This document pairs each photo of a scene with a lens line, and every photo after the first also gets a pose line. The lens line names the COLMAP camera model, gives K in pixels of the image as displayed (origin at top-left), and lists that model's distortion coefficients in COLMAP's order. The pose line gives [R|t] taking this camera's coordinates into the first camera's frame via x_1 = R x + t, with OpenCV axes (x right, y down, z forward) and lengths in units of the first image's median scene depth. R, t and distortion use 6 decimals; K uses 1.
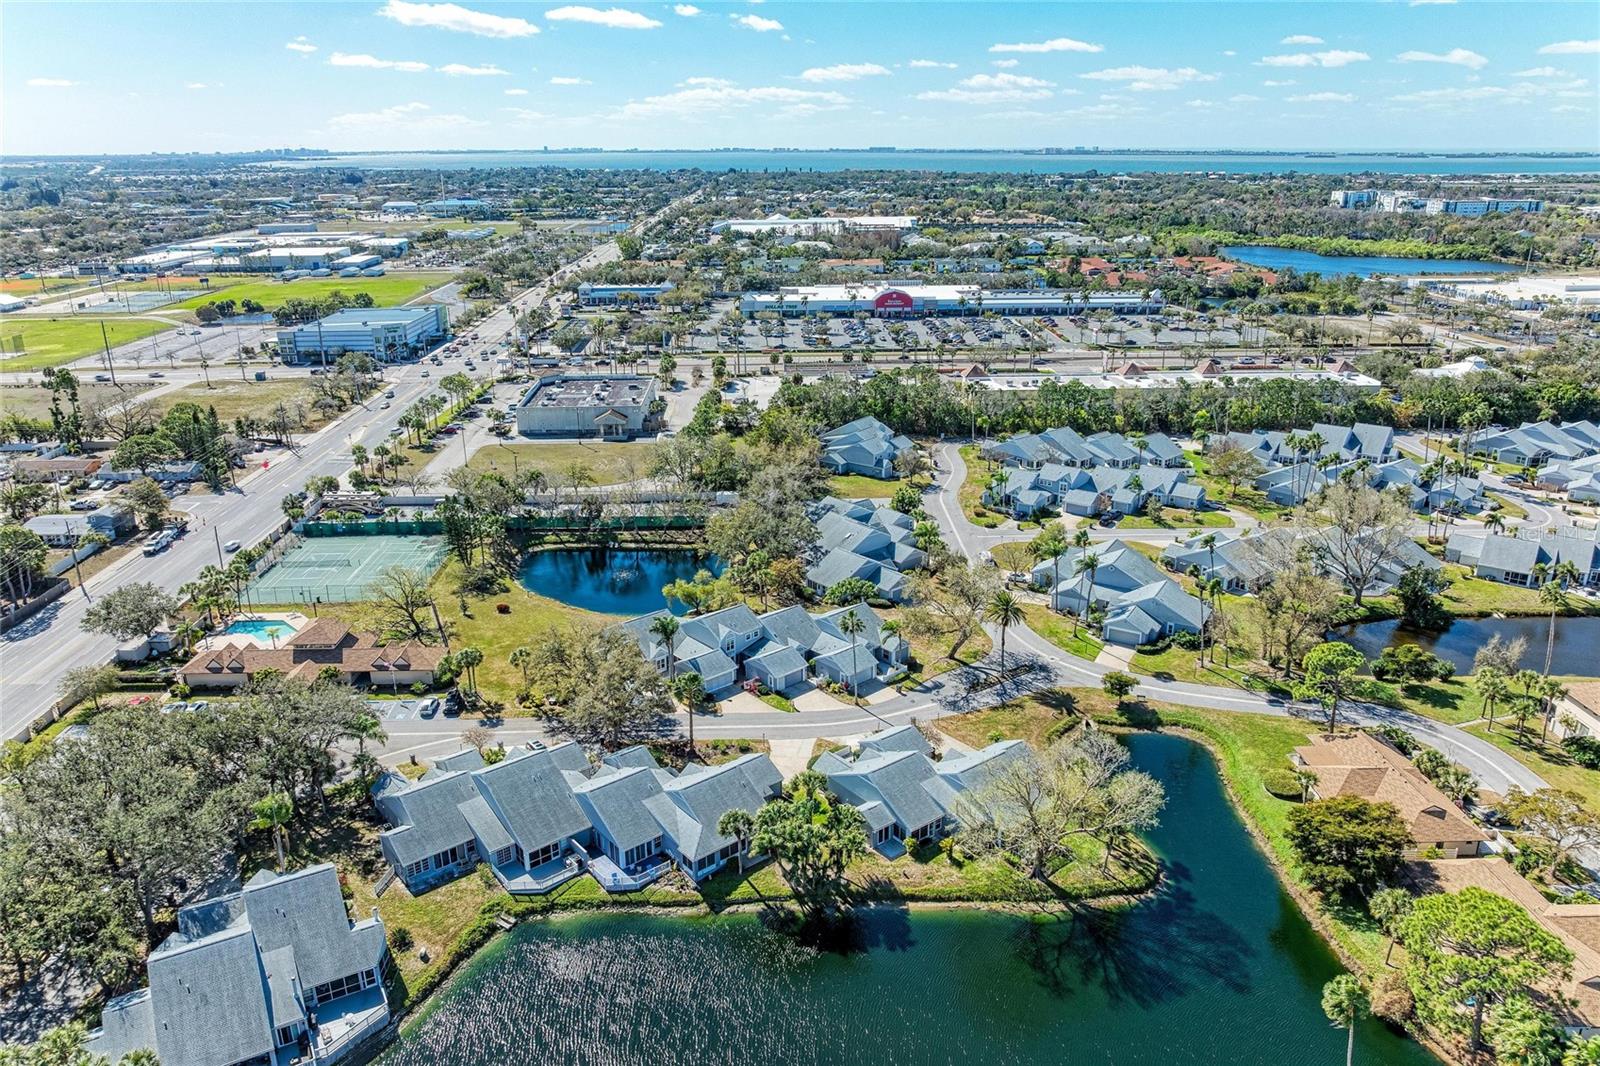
lens RADIAL K [[1115.5, 0, 800.0], [0, 1115.5, 533.0], [0, 0, 1]] dist [-0.027716, 0.035849]
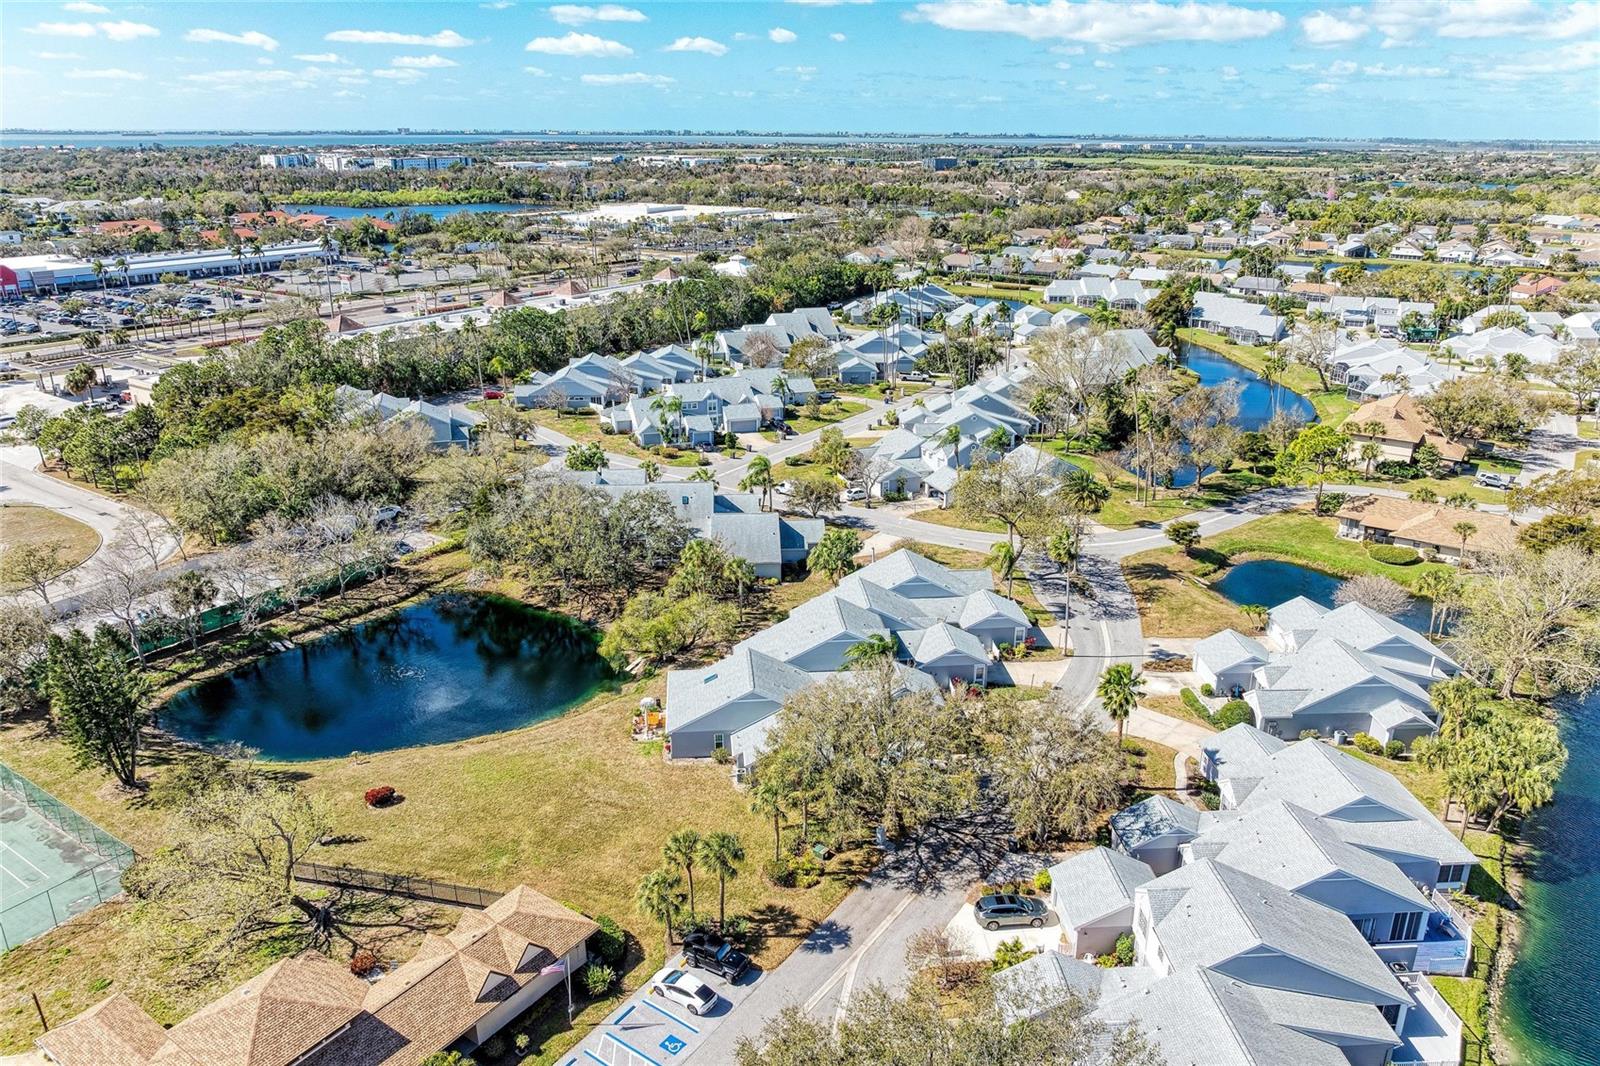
lens RADIAL K [[1126.6, 0, 815.3], [0, 1126.6, 512.6], [0, 0, 1]] dist [-0.021543, 0.003787]
pose [[0.577142, -0.253740, 0.776224, -0.420572], [0.257144, 0.958620, 0.122170, -0.050949], [-0.775103, 0.129091, 0.618507, 0.450457]]
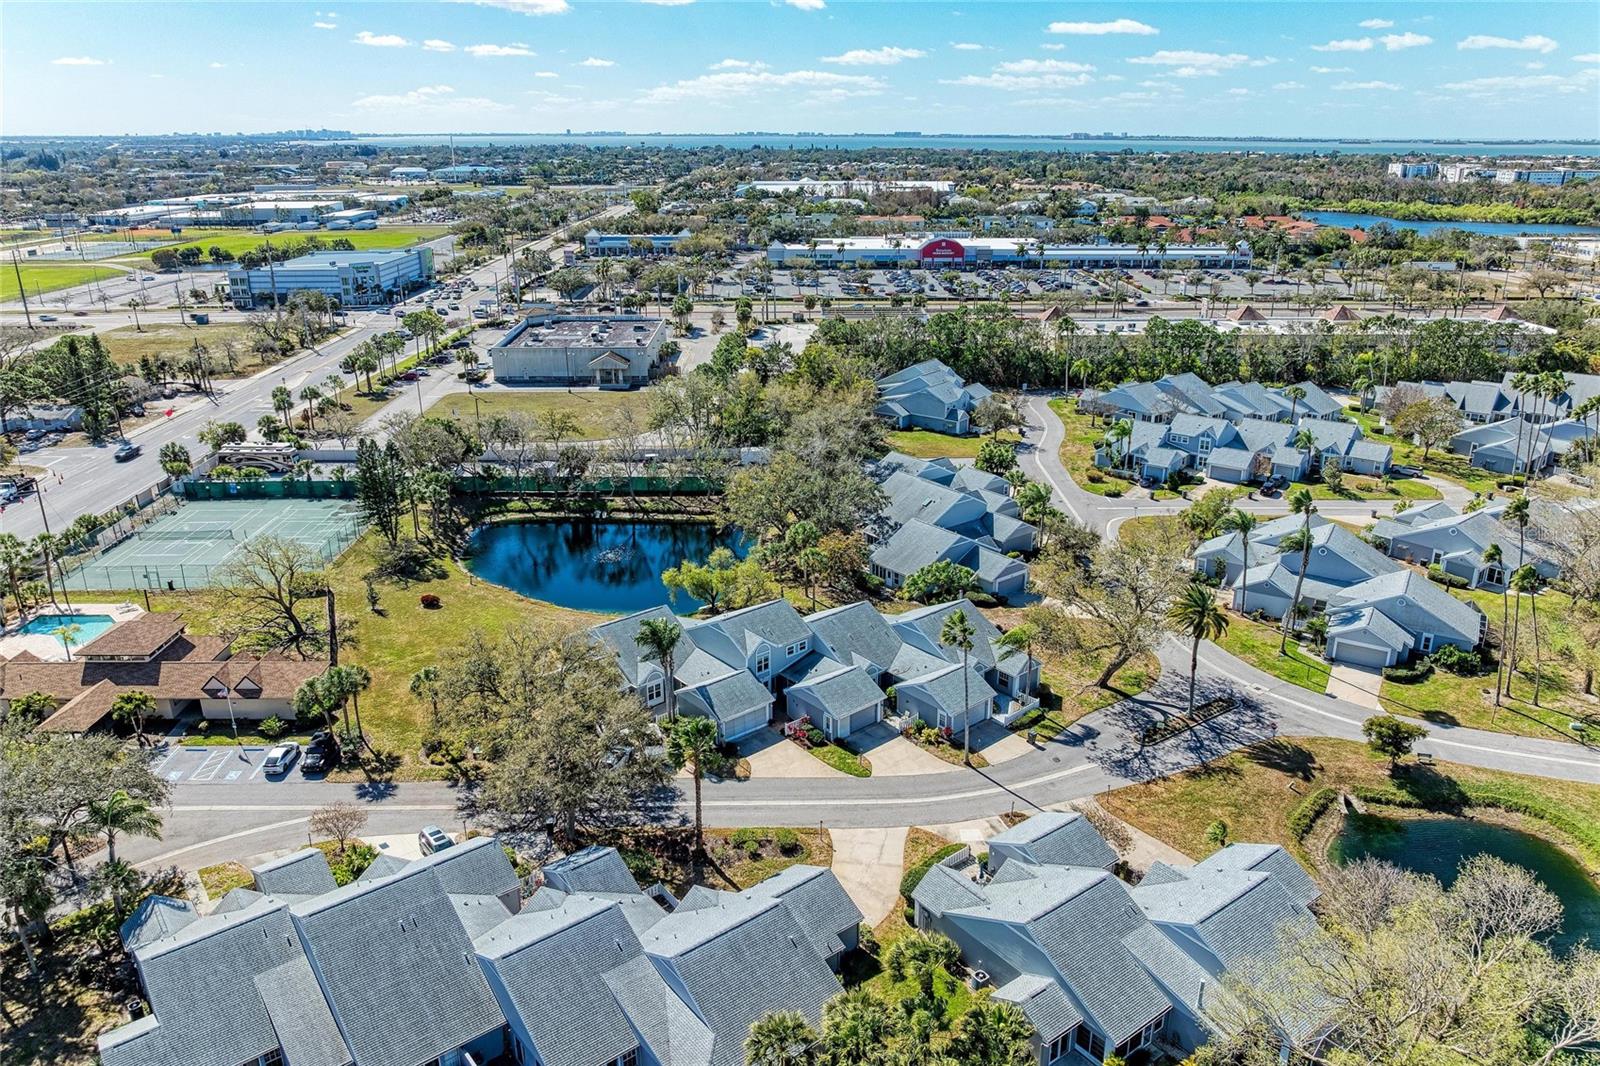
lens RADIAL K [[1126.6, 0, 815.3], [0, 1126.6, 512.6], [0, 0, 1]] dist [-0.021543, 0.003787]
pose [[0.999939, 0.010016, -0.004691, -0.022189], [-0.010051, 0.999921, -0.007509, 0.013356], [0.004615, 0.007556, 0.999961, 0.257270]]
